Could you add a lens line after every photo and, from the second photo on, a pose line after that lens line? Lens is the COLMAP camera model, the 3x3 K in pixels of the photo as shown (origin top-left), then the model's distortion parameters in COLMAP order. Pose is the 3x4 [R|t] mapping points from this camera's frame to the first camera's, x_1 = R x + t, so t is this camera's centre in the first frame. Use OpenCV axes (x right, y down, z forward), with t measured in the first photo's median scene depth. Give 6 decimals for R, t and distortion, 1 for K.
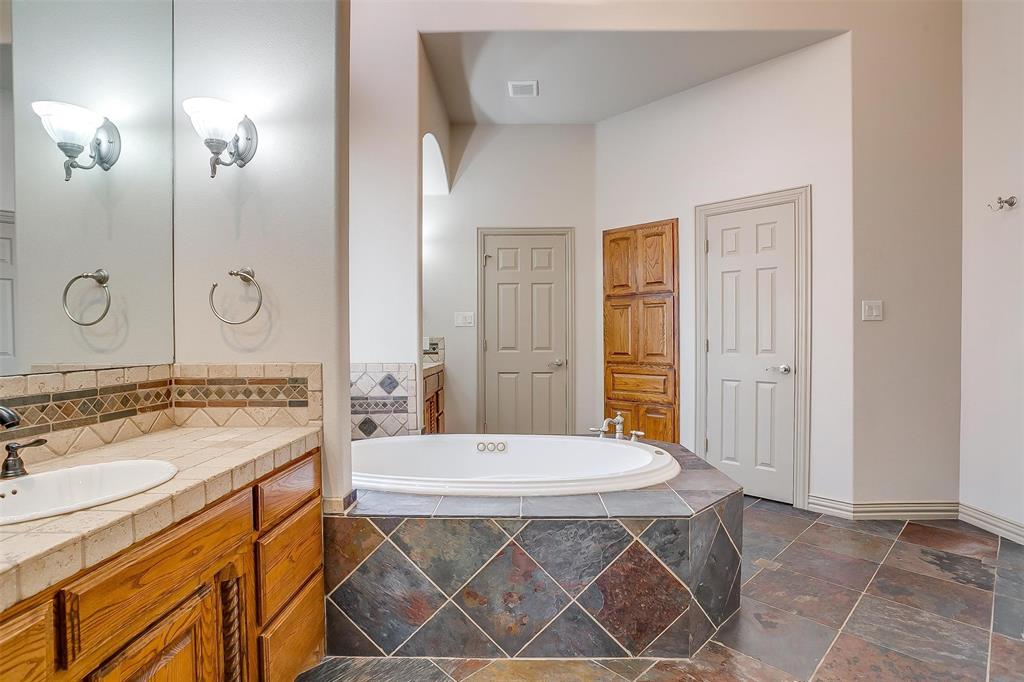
lens RADIAL K [[491.8, 0, 512.0], [0, 491.8, 338.9], [0, 0, 1]] dist [-0.017235, -0.000255]
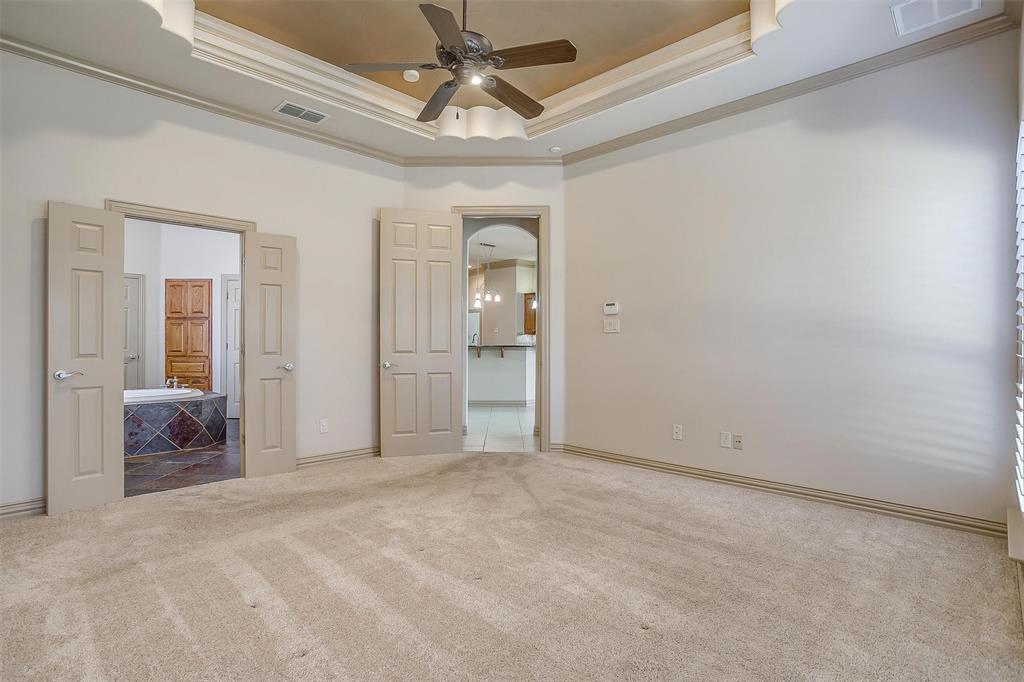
lens RADIAL K [[491.8, 0, 496.9], [0, 491.8, 337.8], [0, 0, 1]] dist [-0.017235, -0.000255]
pose [[0.695762, 0.010165, 0.718200, -0.246468], [-0.004001, 0.999939, -0.010278, -0.003871], [-0.718261, 0.004278, 0.695761, -1.087583]]
